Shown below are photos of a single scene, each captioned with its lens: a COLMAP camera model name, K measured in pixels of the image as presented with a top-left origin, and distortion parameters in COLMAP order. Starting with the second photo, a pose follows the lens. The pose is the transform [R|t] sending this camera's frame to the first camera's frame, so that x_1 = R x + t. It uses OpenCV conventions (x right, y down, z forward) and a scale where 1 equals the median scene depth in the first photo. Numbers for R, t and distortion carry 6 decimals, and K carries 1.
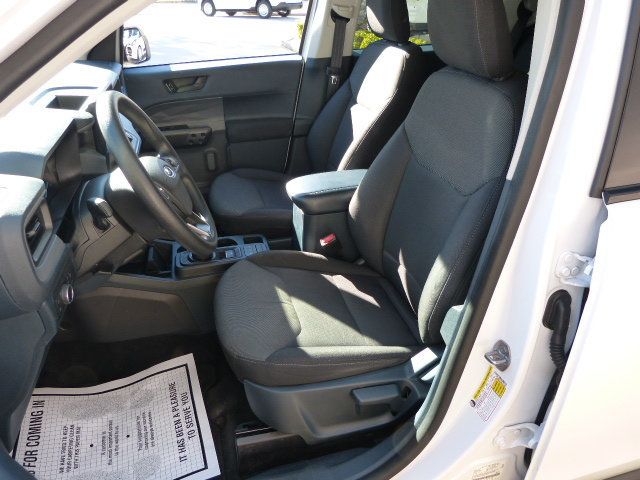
lens RADIAL K [[478.5, 0, 322.0], [0, 478.5, 238.5], [0, 0, 1]] dist [-0.034794, 0.025589]
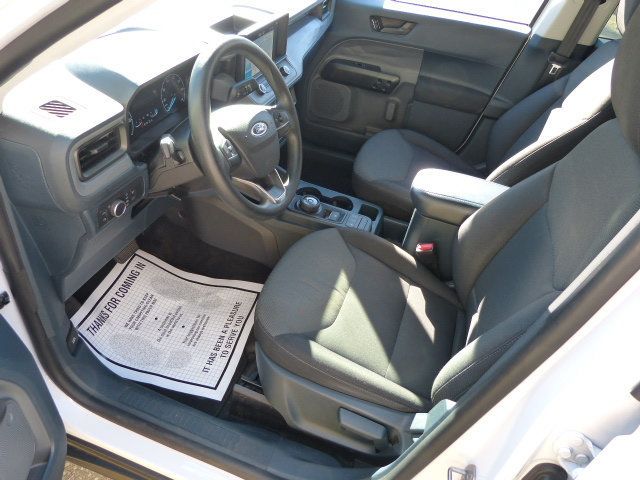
lens RADIAL K [[478.5, 0, 321.7], [0, 478.5, 240.6], [0, 0, 1]] dist [-0.034794, 0.025589]
pose [[0.824092, 0.436113, -0.361494, 0.179422], [-0.375716, 0.898415, 0.227349, -0.147450], [0.423921, -0.051537, 0.904232, 0.095944]]
